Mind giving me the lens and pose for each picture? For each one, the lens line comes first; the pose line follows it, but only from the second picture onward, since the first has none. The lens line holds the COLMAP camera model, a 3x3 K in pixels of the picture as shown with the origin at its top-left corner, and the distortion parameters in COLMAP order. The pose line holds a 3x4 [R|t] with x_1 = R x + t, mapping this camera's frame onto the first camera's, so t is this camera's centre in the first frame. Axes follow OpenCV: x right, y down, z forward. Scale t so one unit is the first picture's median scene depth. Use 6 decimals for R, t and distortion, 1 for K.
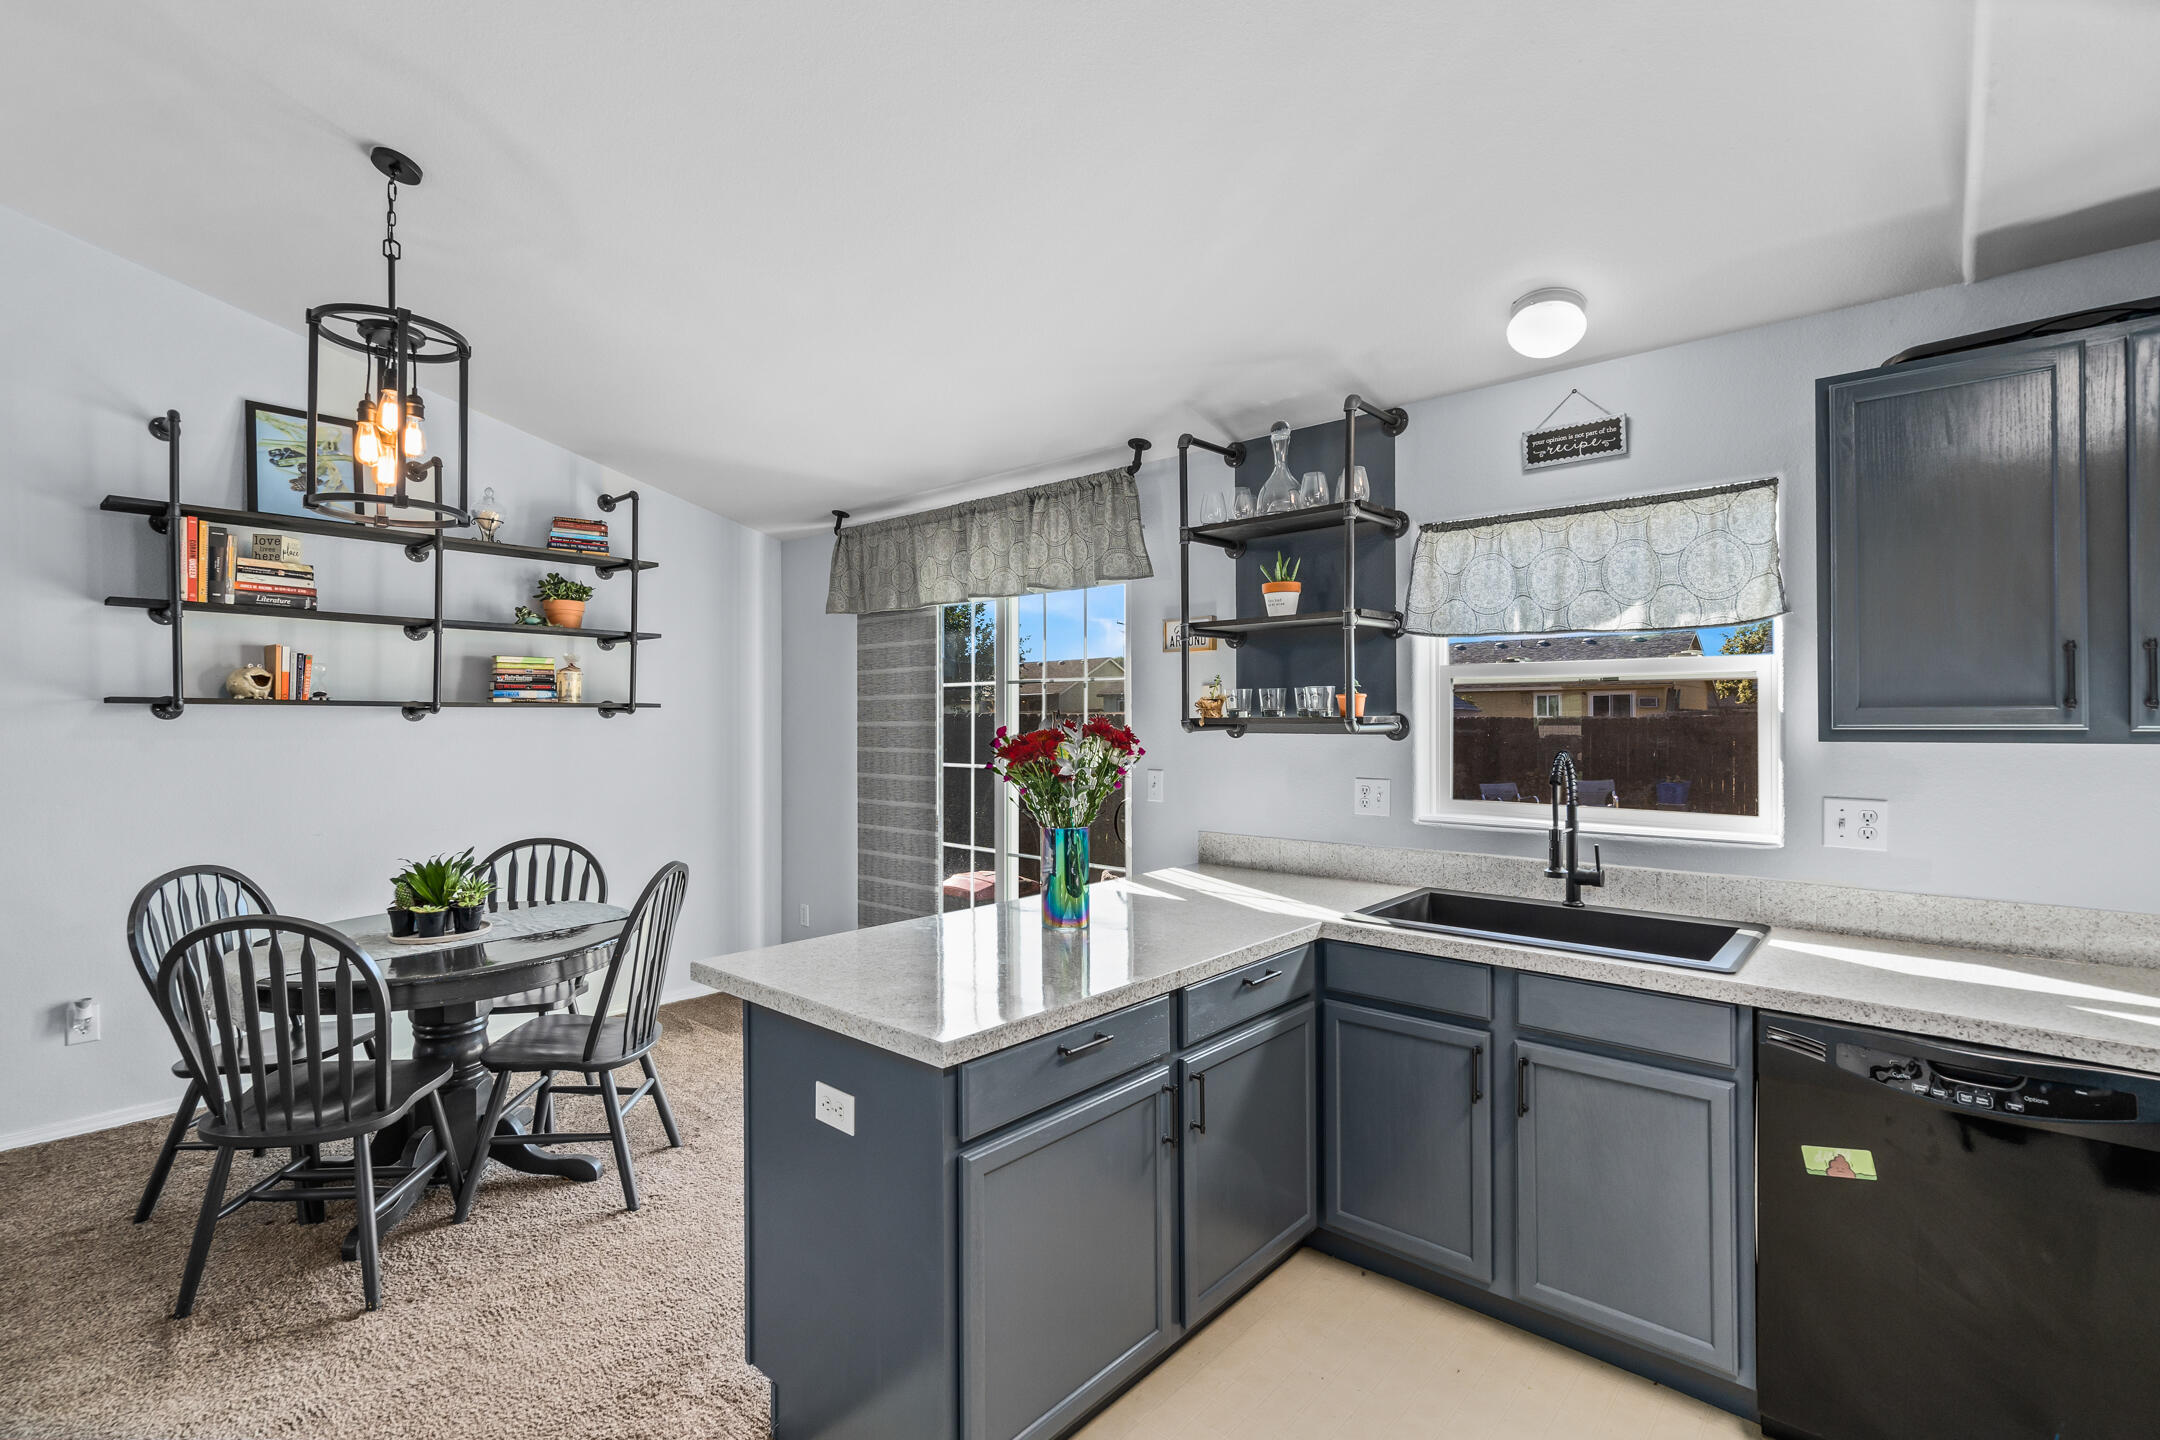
lens RADIAL K [[983.9, 0, 1060.8], [0, 983.9, 711.5], [0, 0, 1]] dist [-0.004441, -0.000094]
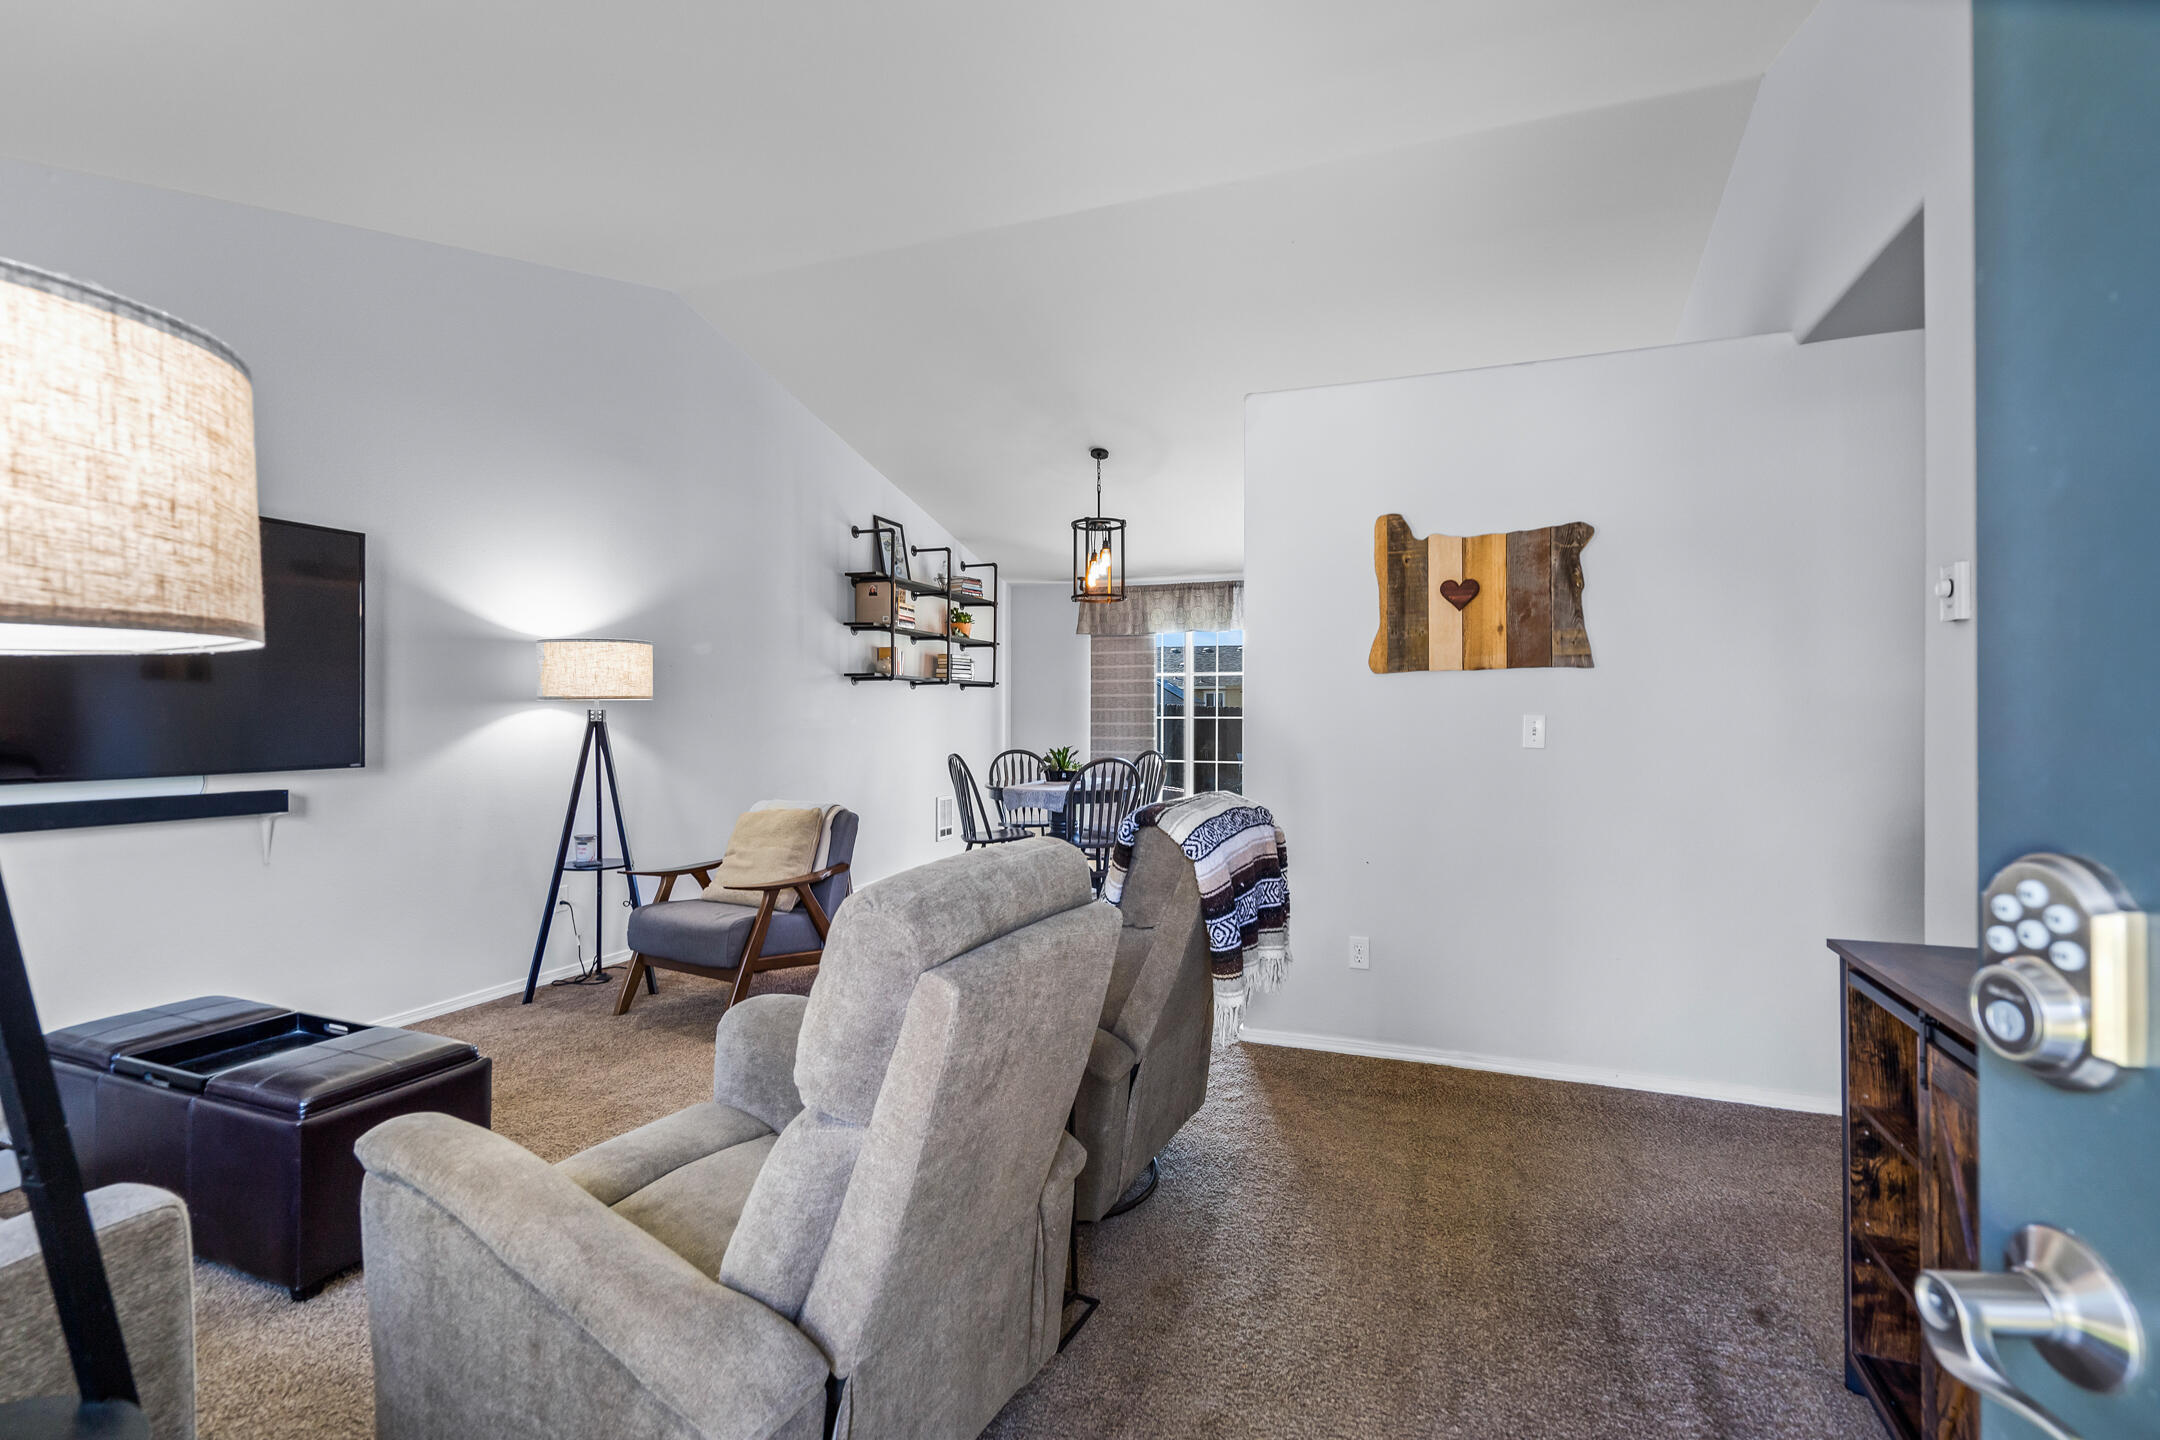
lens RADIAL K [[983.9, 0, 1072.8], [0, 983.9, 714.7], [0, 0, 1]] dist [-0.004441, -0.000094]
pose [[0.933664, 0.002971, 0.358138, -1.347567], [-0.005043, 0.999976, 0.004852, 0.059885], [-0.358115, -0.006336, 0.933656, -1.032858]]
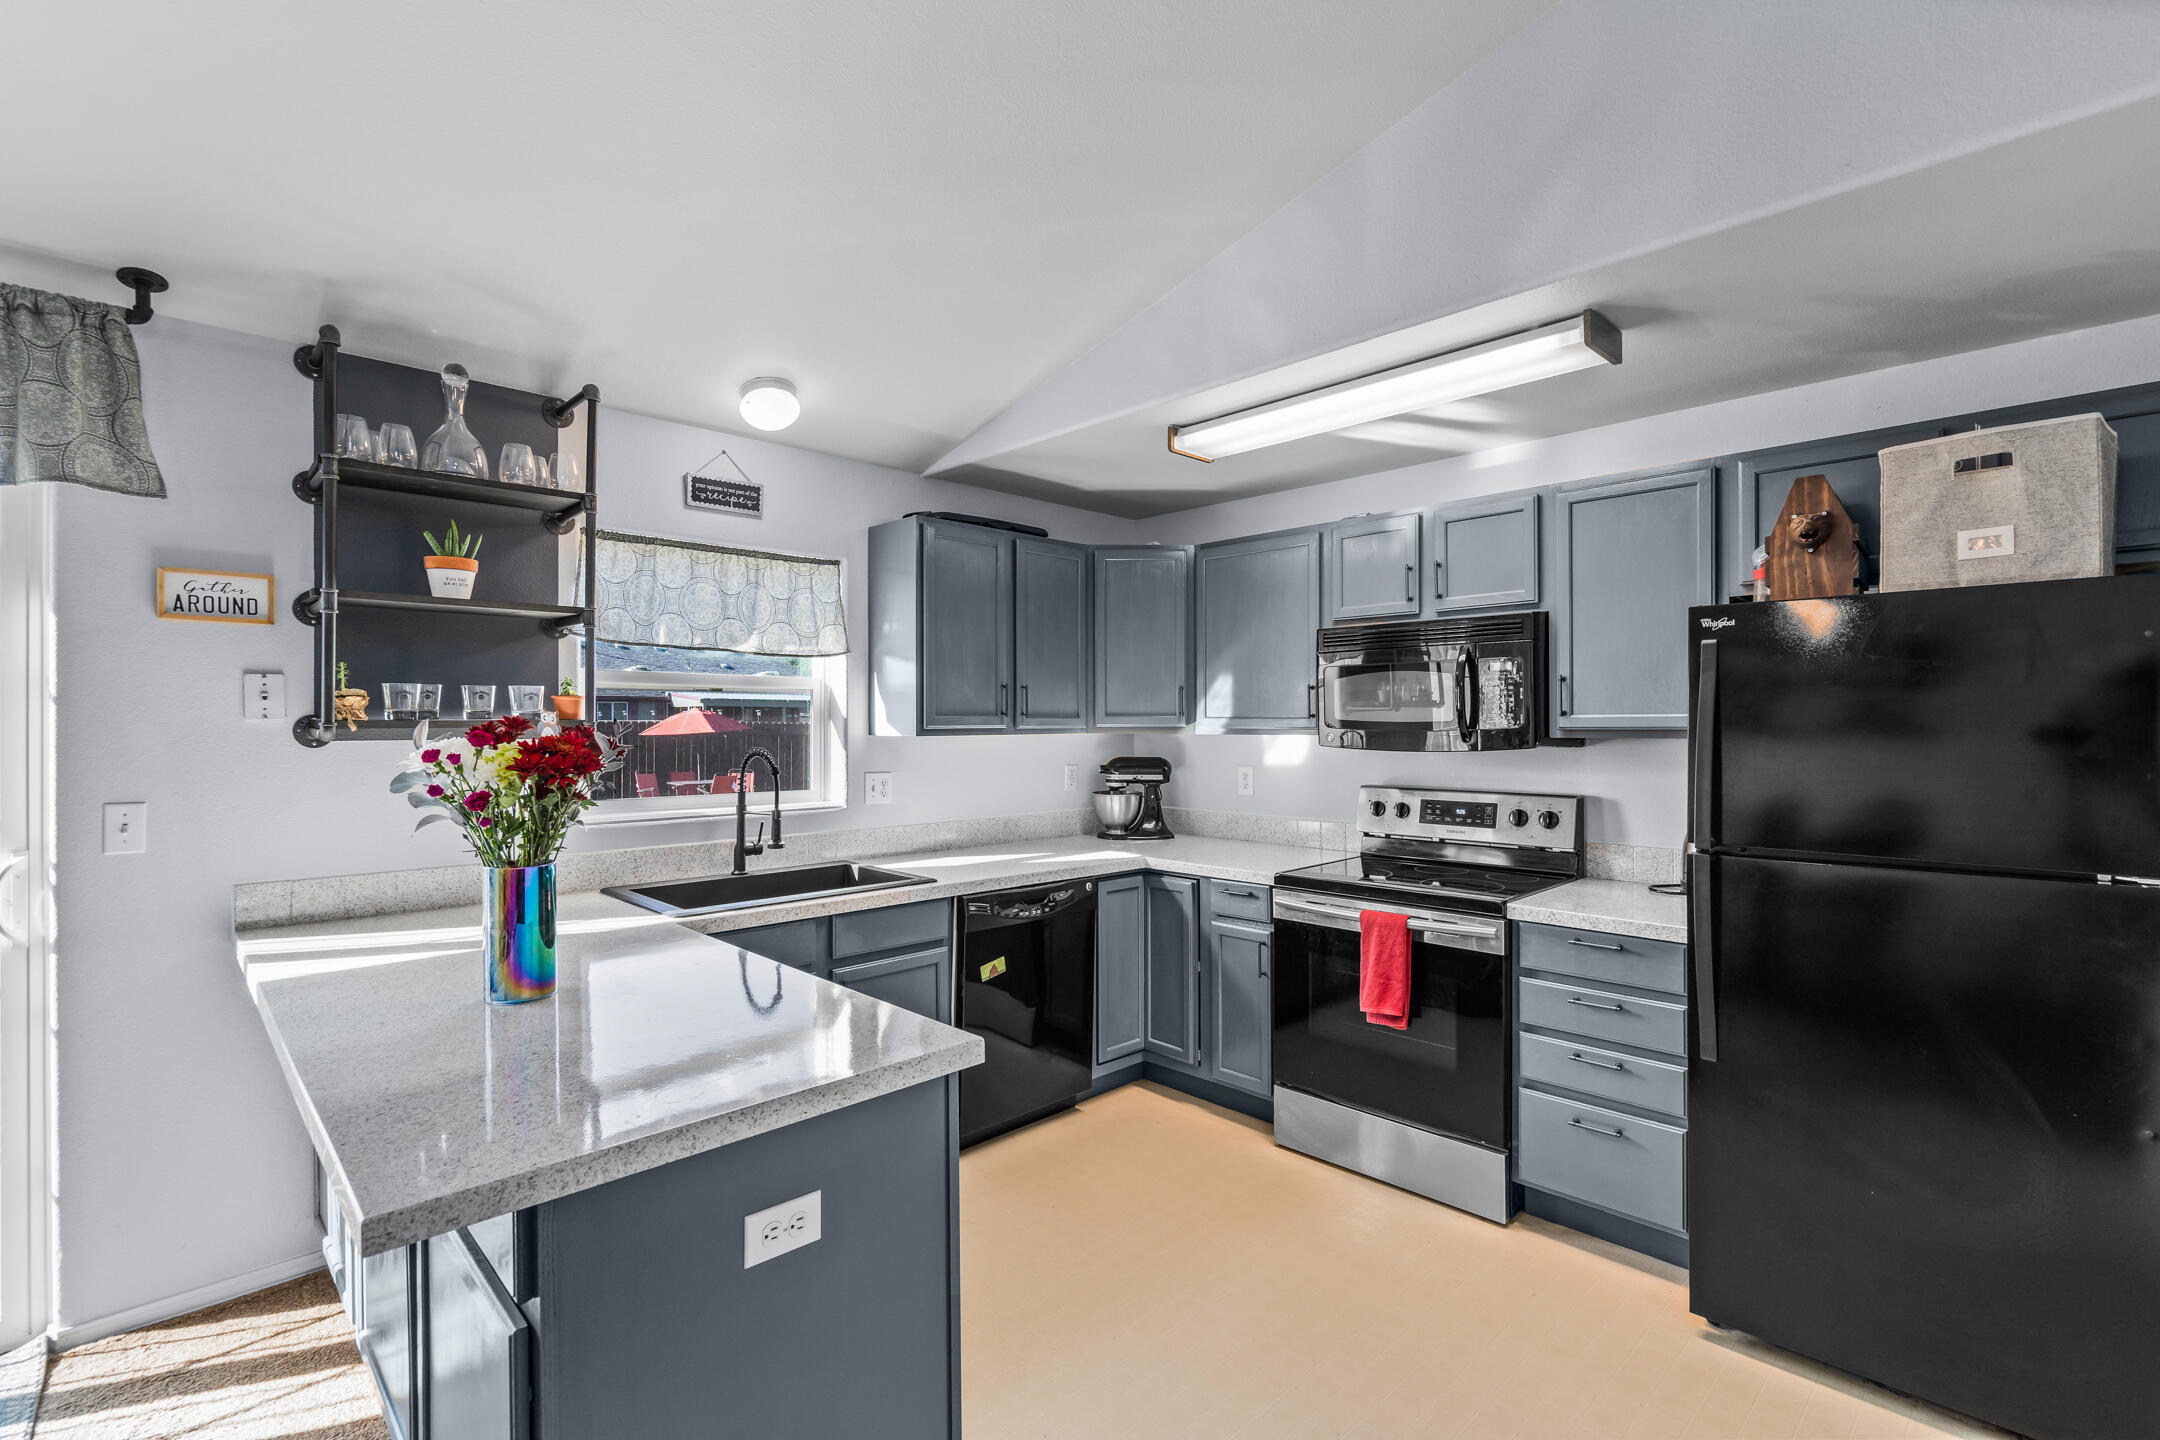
lens RADIAL K [[983.9, 0, 1074.5], [0, 983.9, 725.8], [0, 0, 1]] dist [-0.004441, -0.000094]
pose [[0.065513, -0.002540, 0.997848, -0.566251], [-0.006889, 0.999972, 0.002997, 0.004302], [-0.997828, -0.007070, 0.065493, 0.419066]]
